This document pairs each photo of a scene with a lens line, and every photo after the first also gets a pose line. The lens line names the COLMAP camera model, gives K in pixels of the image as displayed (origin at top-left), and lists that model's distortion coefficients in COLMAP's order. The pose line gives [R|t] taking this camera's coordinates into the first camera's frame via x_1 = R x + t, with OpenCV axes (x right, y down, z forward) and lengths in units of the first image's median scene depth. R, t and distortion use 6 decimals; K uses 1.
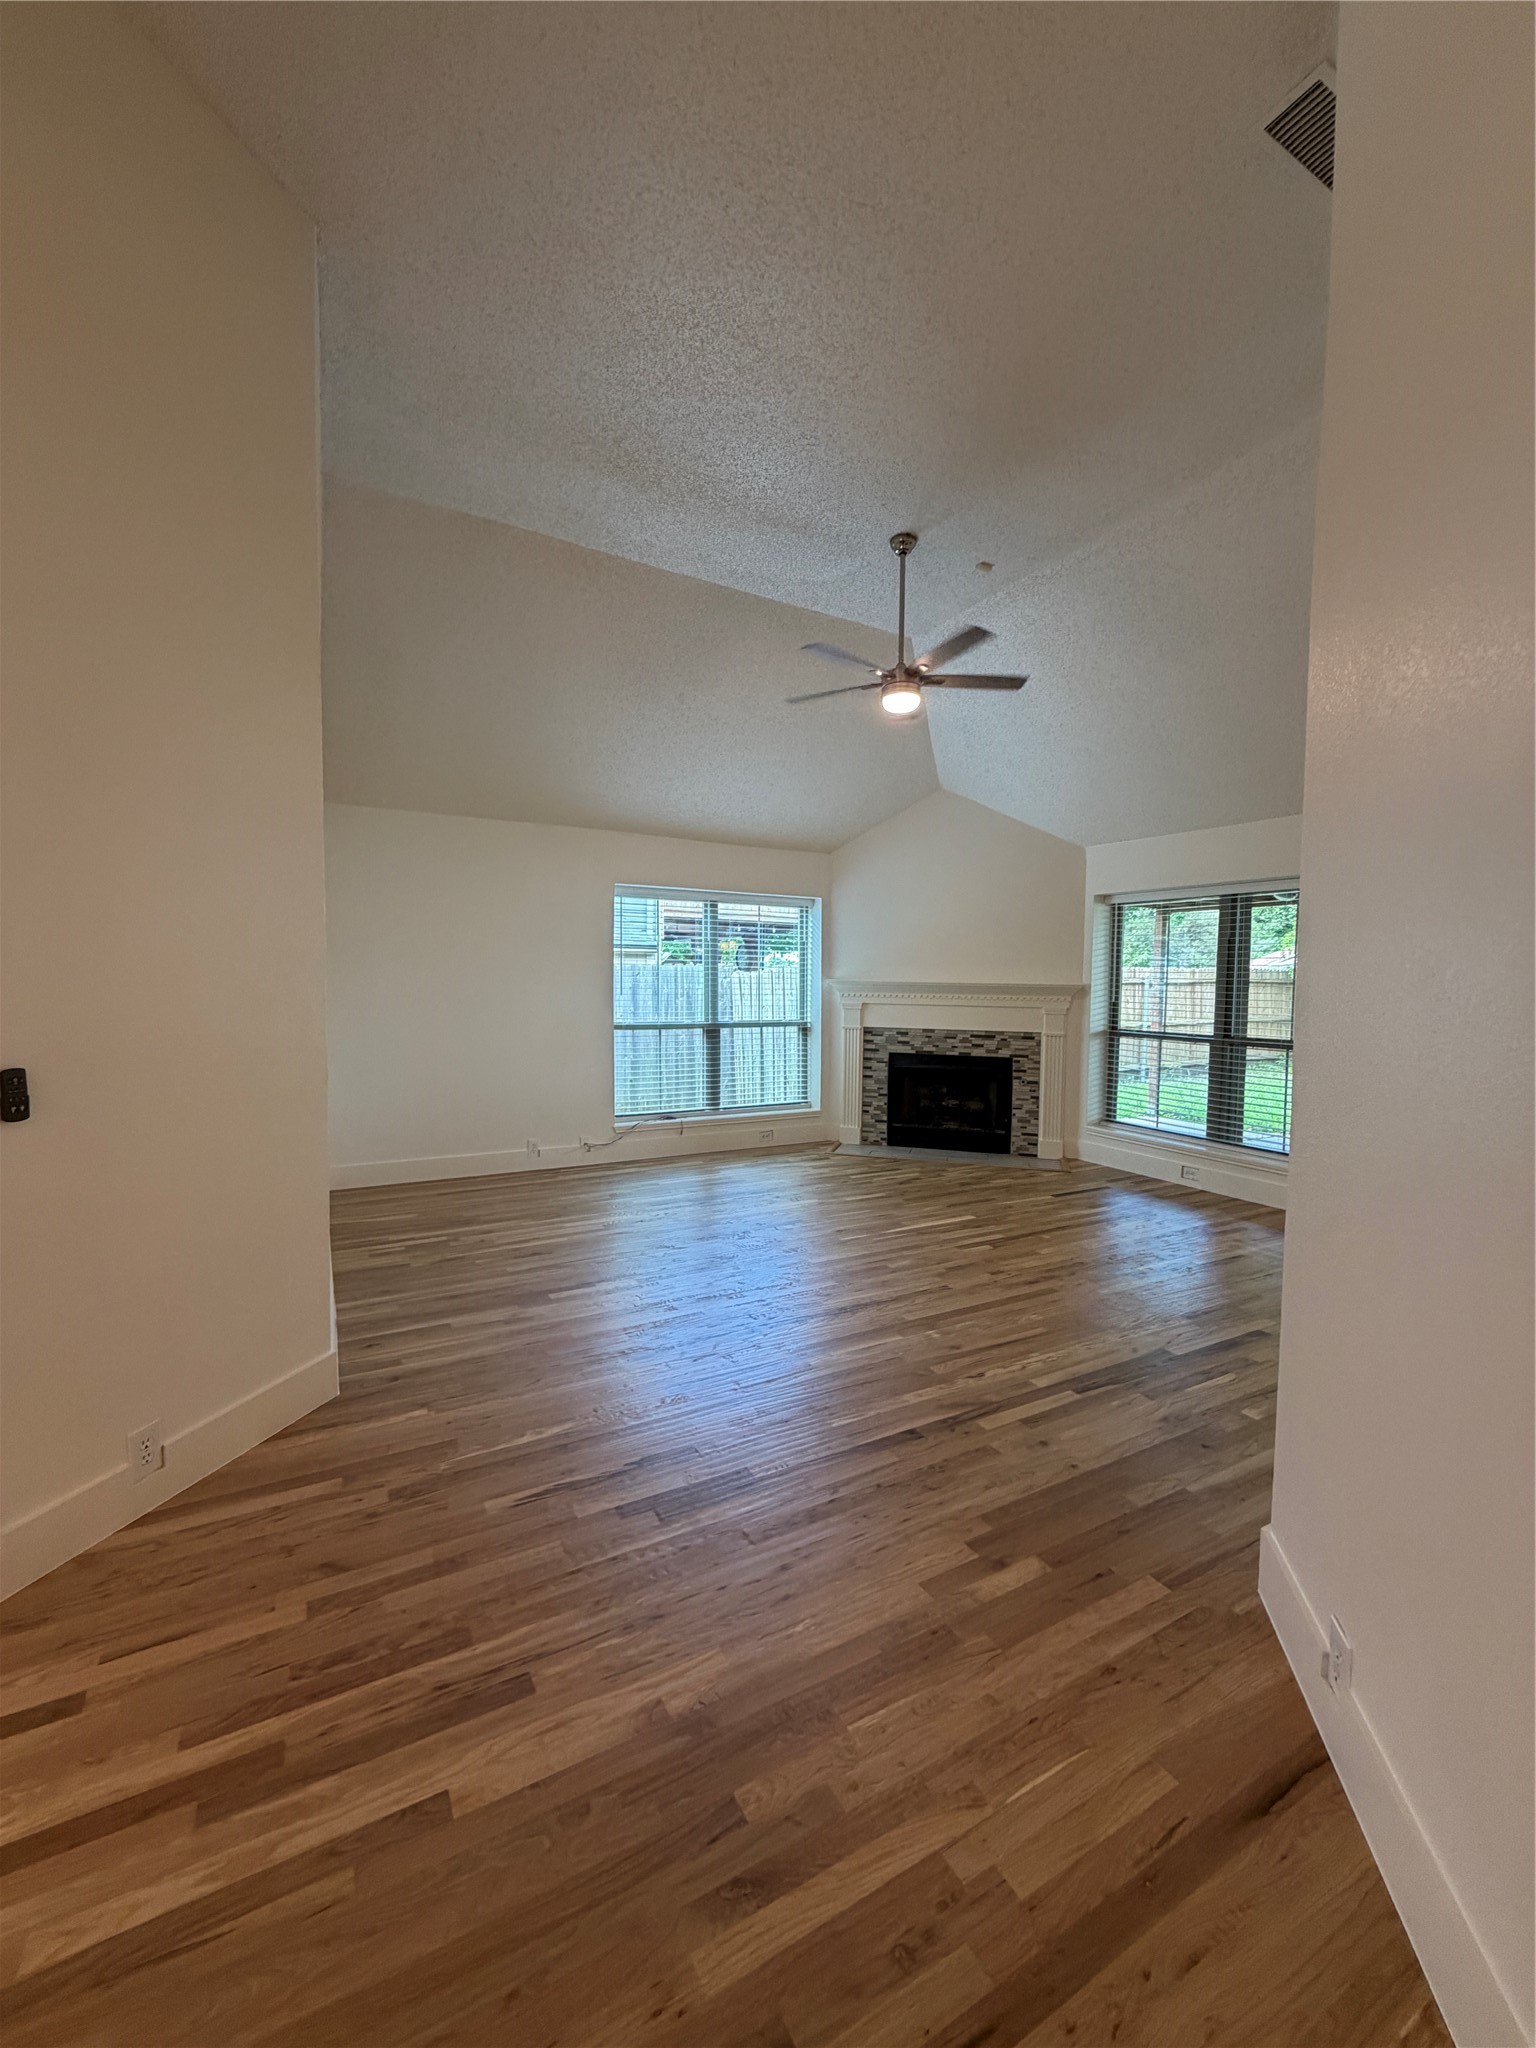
lens RADIAL K [[809.6, 0, 769.5], [0, 809.6, 1022.4], [0, 0, 1]] dist [0.001582, 0.000416]
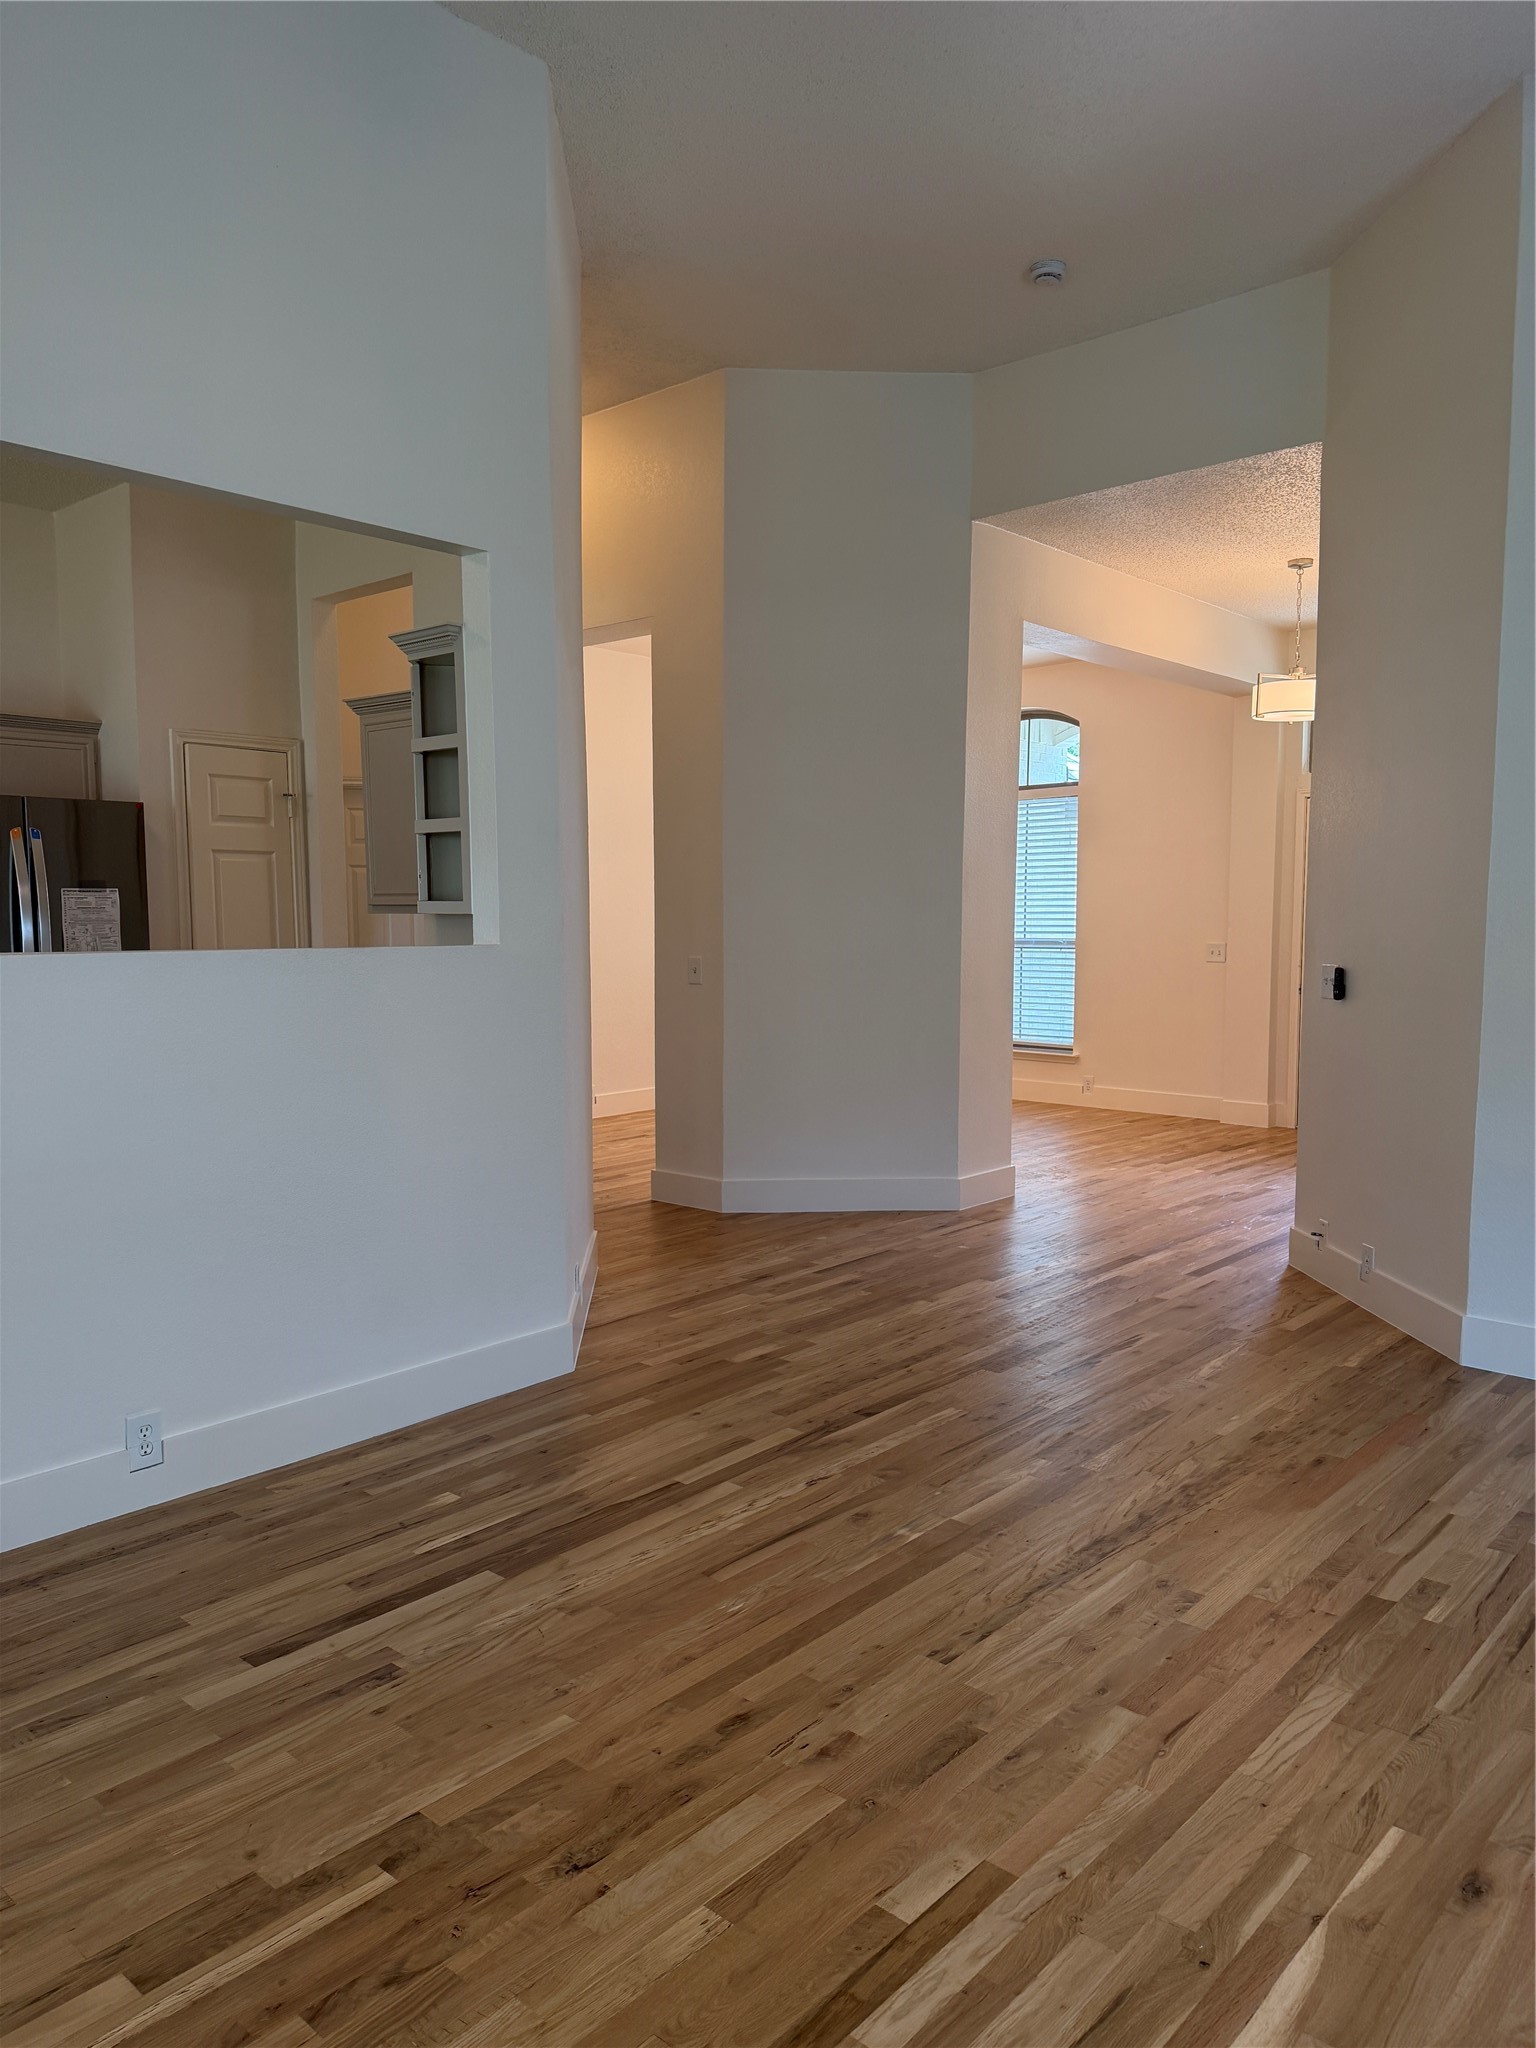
lens RADIAL K [[1437.3, 0, 768.2], [0, 1437.3, 1018.6], [0, 0, 1]] dist [0.154083, -0.276612]
pose [[-0.944720, 0.008625, -0.327765, 0.578241], [-0.029317, 0.993428, 0.110642, -0.068909], [0.326565, 0.114135, -0.938258, 1.747440]]
